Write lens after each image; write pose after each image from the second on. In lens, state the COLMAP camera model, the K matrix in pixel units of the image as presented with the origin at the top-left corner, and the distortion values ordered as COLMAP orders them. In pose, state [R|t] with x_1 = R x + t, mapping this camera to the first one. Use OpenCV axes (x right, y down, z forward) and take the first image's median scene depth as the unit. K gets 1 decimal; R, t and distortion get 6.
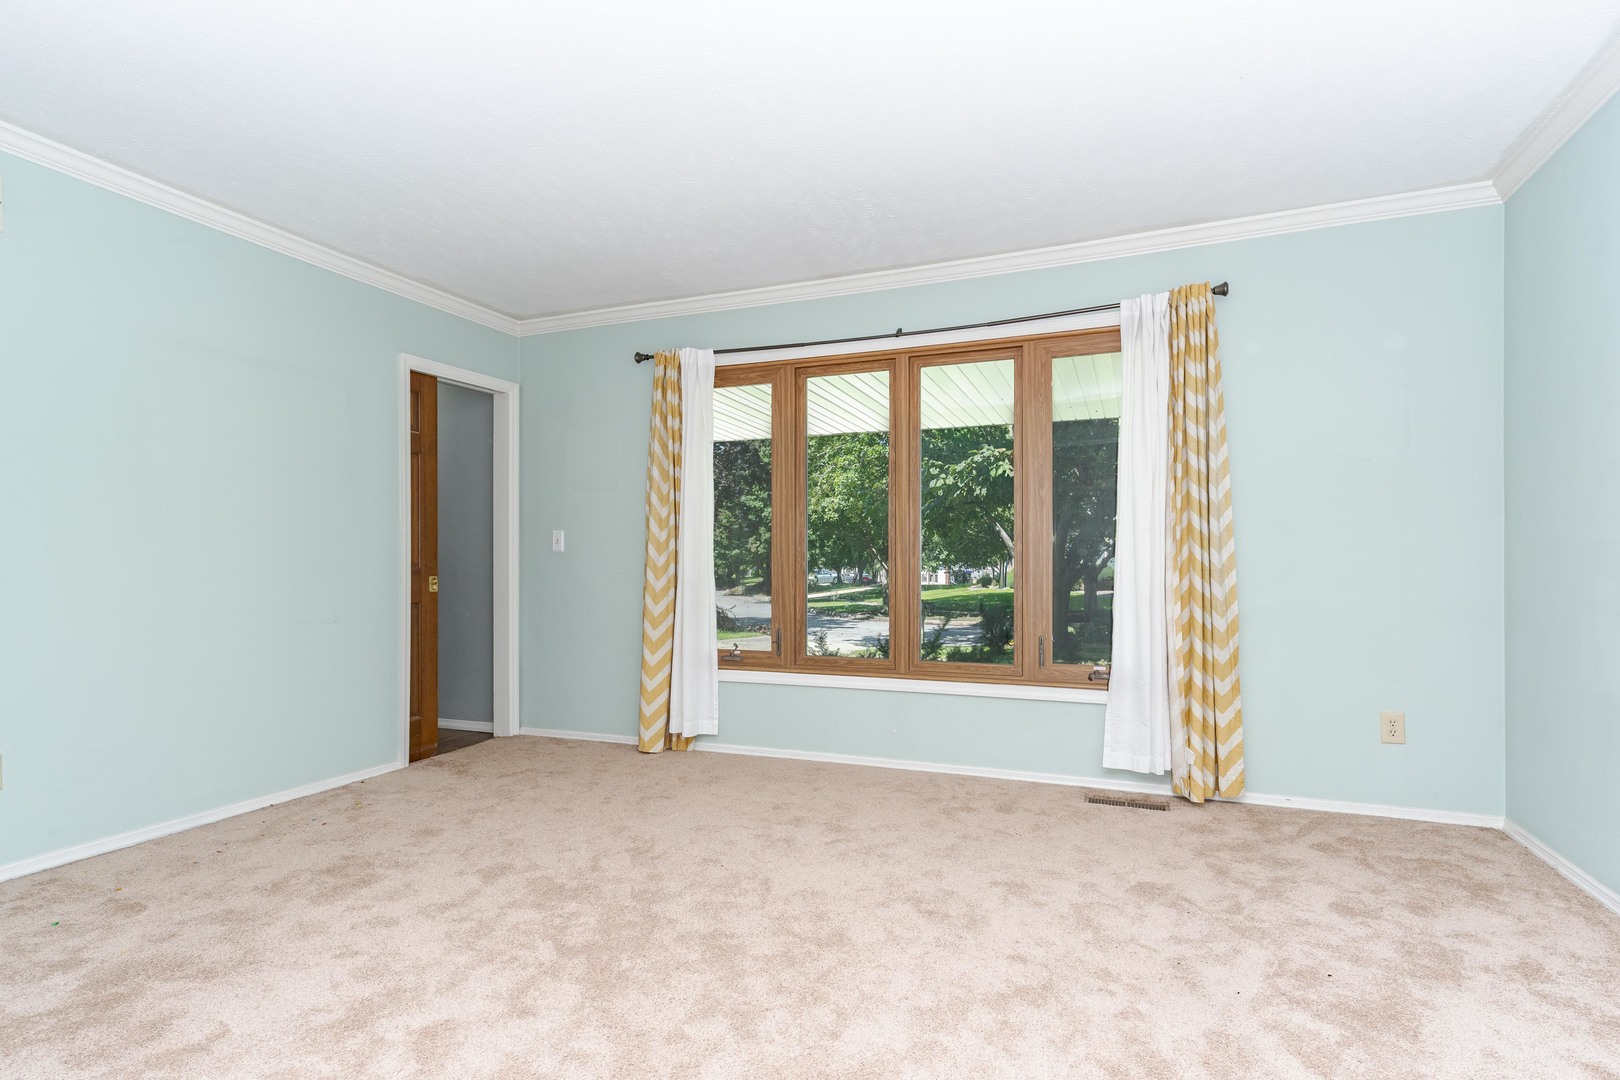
lens RADIAL K [[875.2, 0, 808.2], [0, 875.2, 565.3], [0, 0, 1]] dist [0.042860, -0.000222]
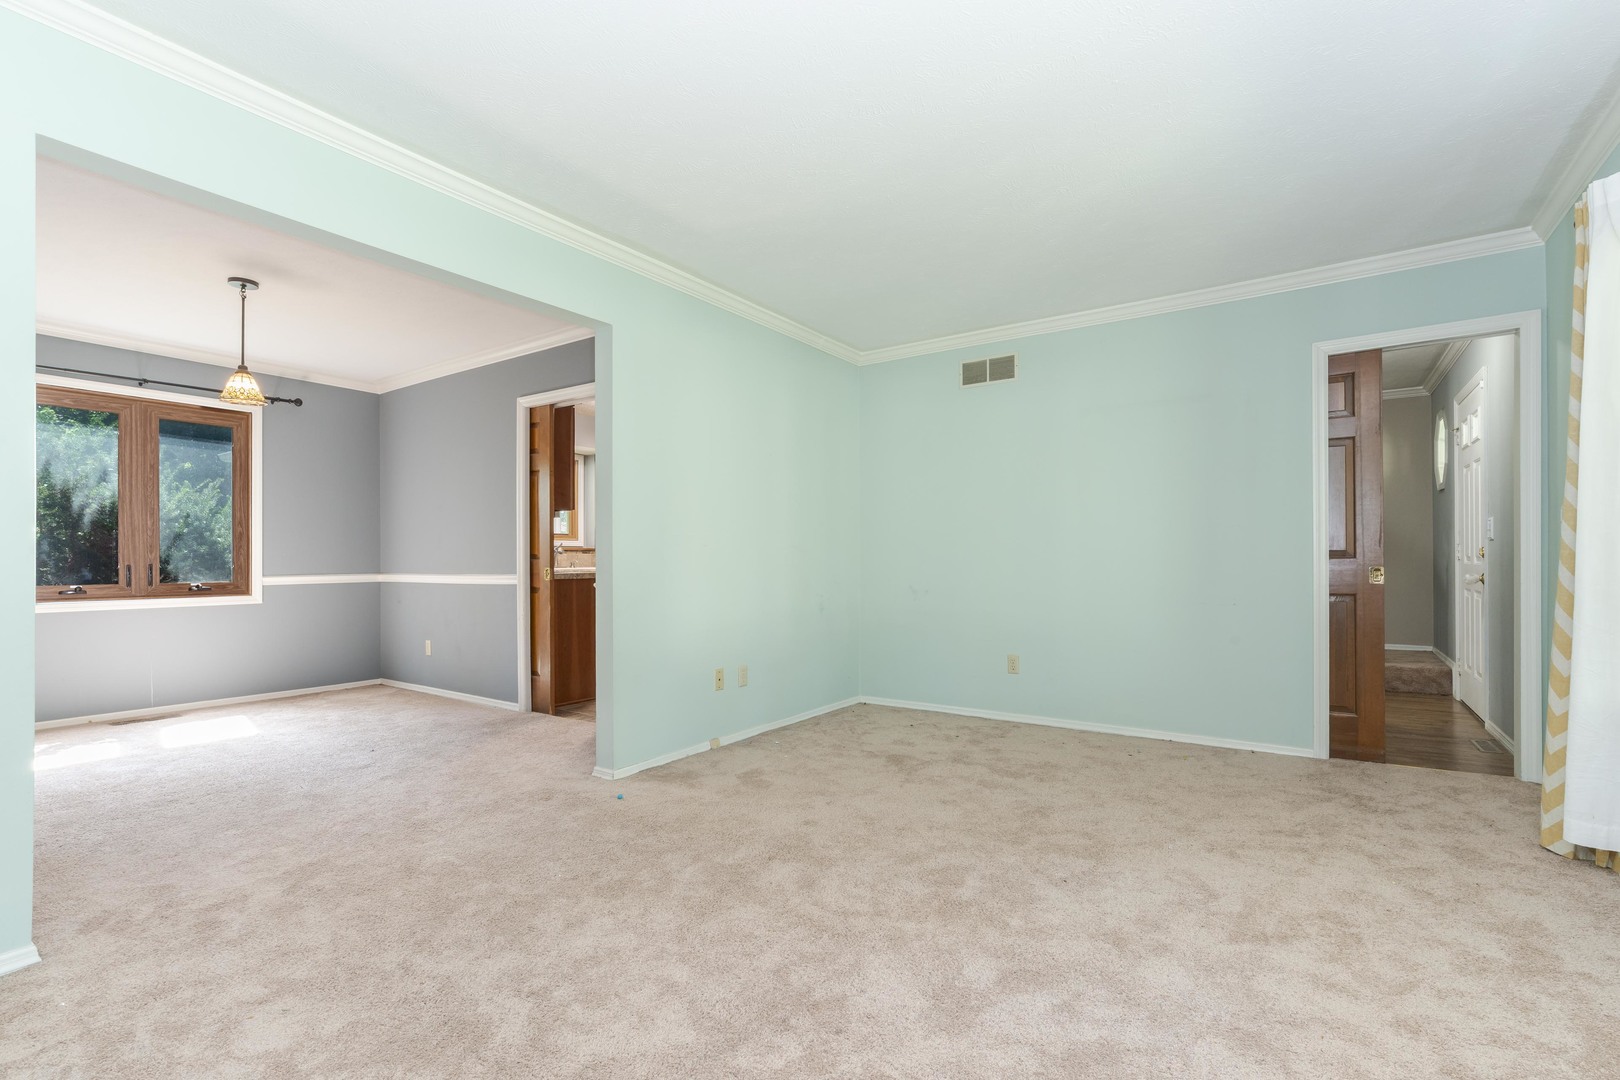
lens RADIAL K [[737.4, 0, 805.3], [0, 737.4, 560.2], [0, 0, 1]] dist [-0.002800, -0.000012]
pose [[-0.227754, 0.003584, -0.973712, 0.566156], [0.003385, 0.999990, 0.002889, 0.001752], [0.973713, -0.002638, -0.227764, 0.737769]]
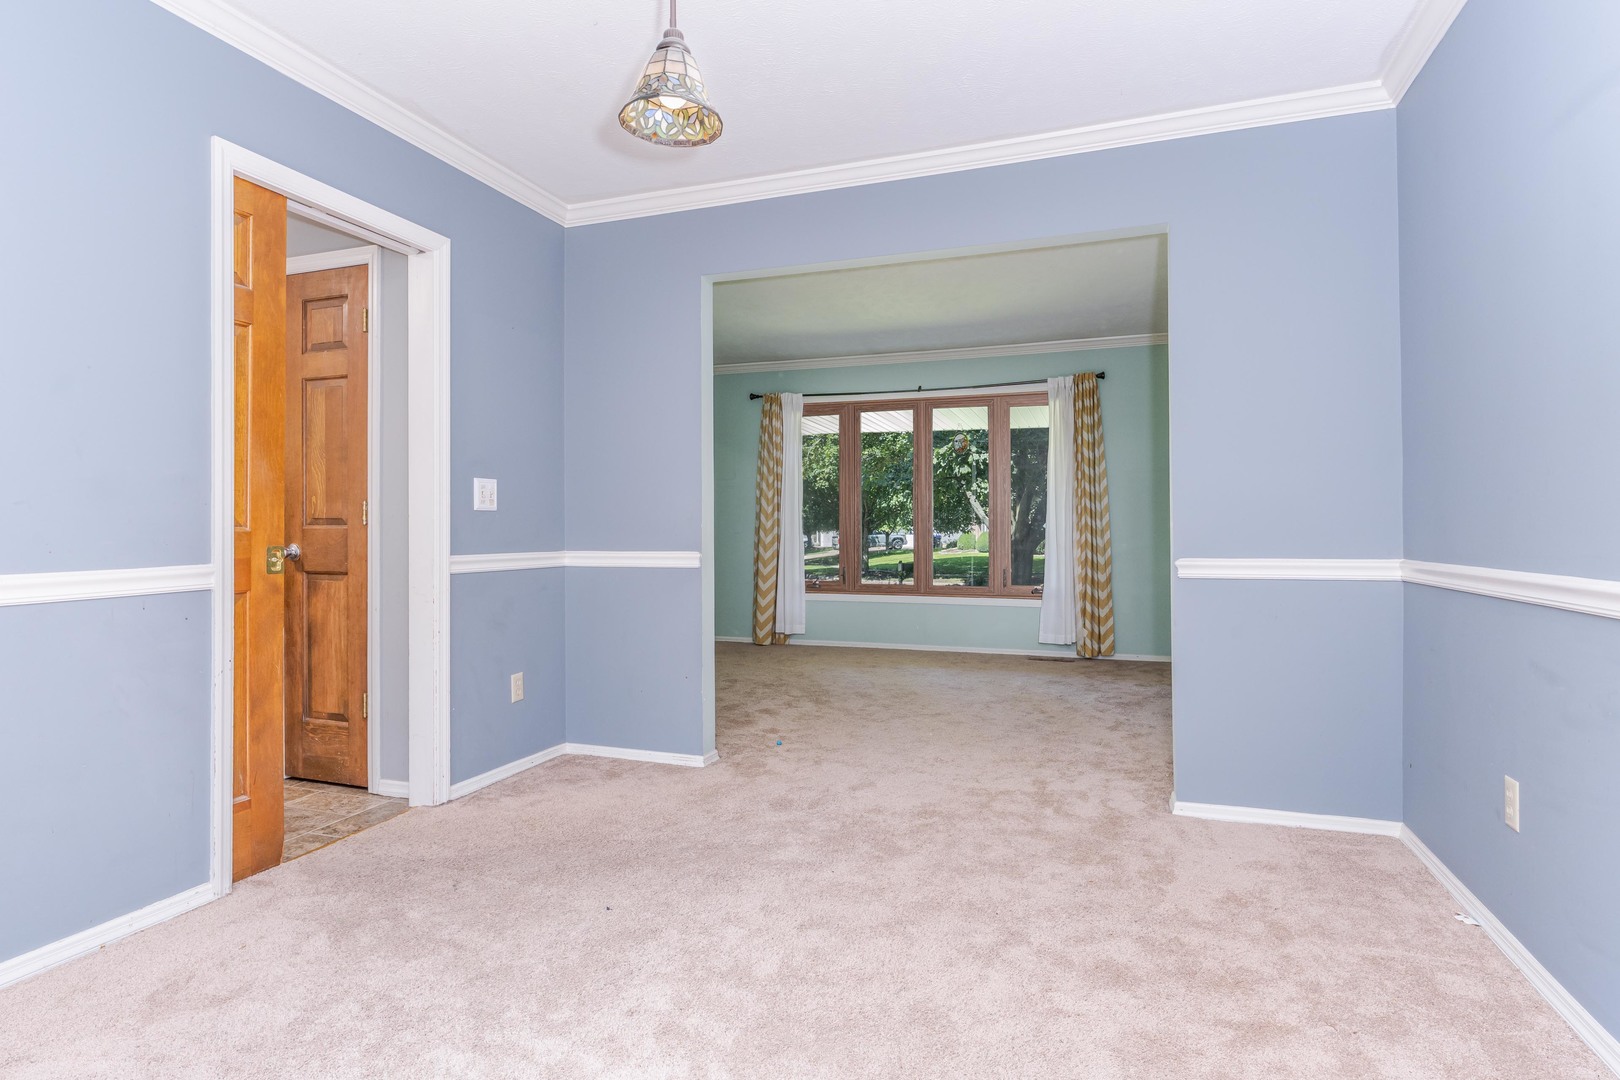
lens RADIAL K [[875.6, 0, 811.1], [0, 875.6, 514.1], [0, 0, 1]] dist [-0.000519, -0.000086]
pose [[0.999299, 0.001503, 0.037419, -0.178828], [-0.000838, 0.999842, -0.017781, 0.003802], [-0.037440, 0.017737, 0.999141, -0.706345]]
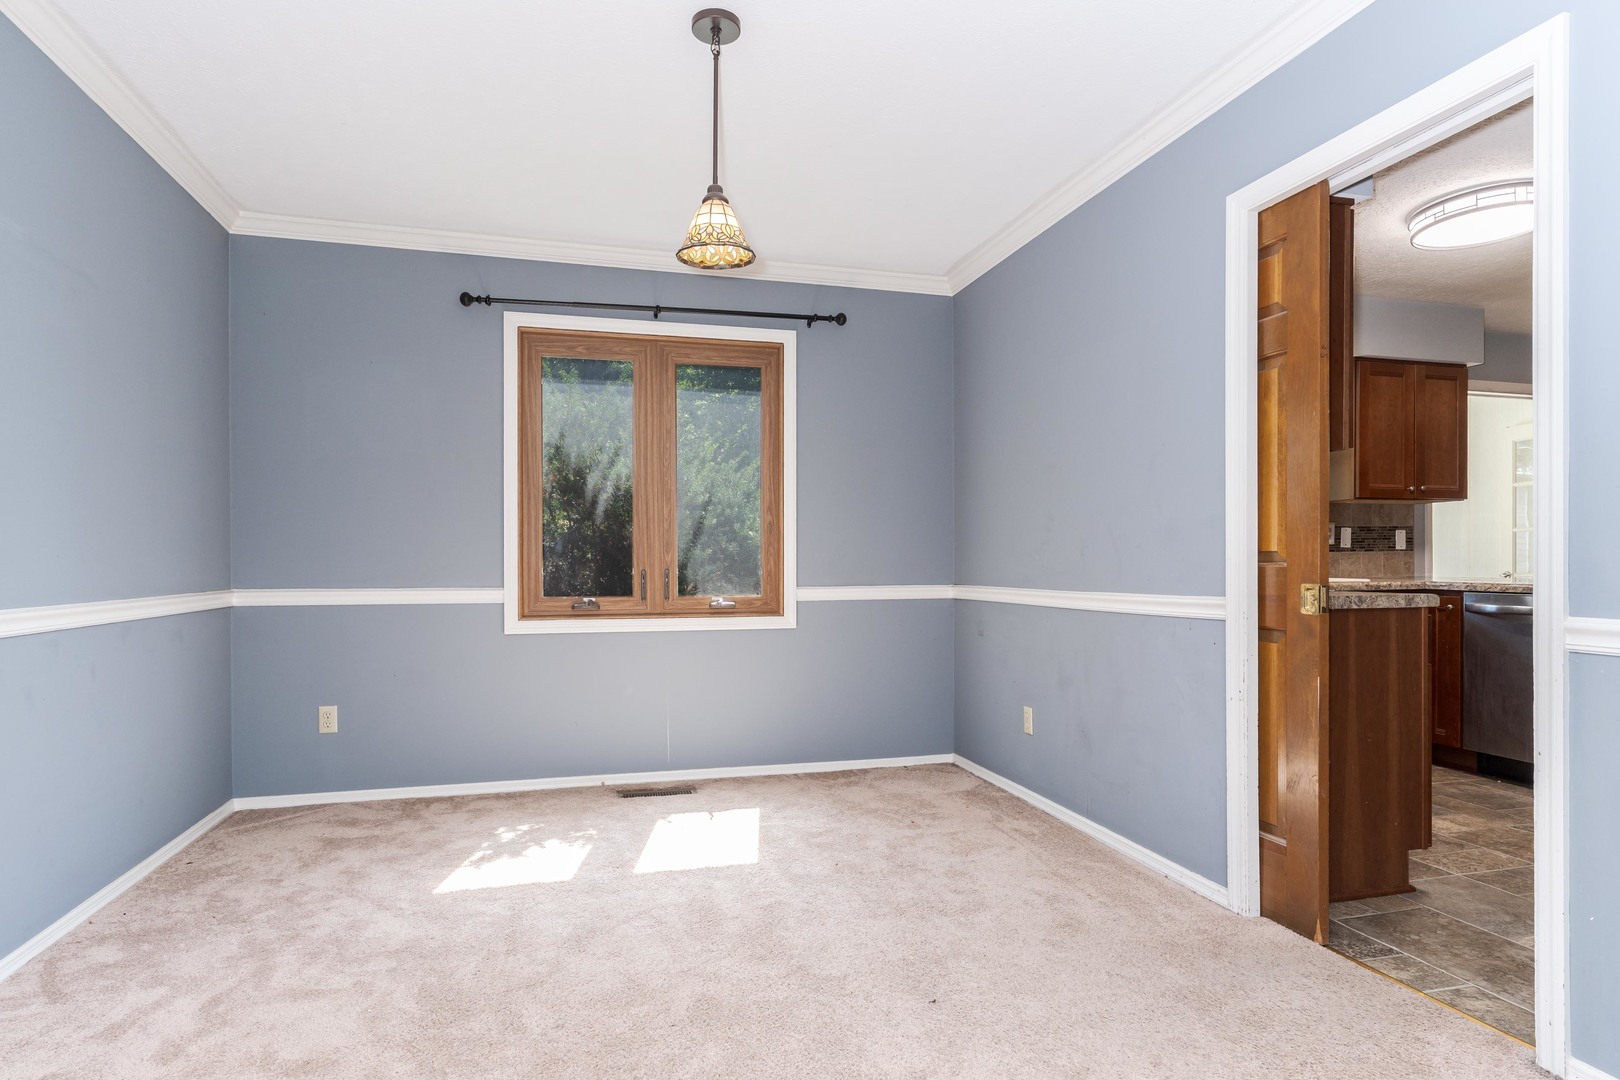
lens RADIAL K [[875.2, 0, 808.2], [0, 875.2, 565.3], [0, 0, 1]] dist [0.042860, -0.000222]
pose [[-0.795515, 0.007140, -0.605891, 0.092189], [0.005064, 0.999974, 0.005136, -0.000650], [0.605912, 0.001017, -0.795531, 0.298702]]
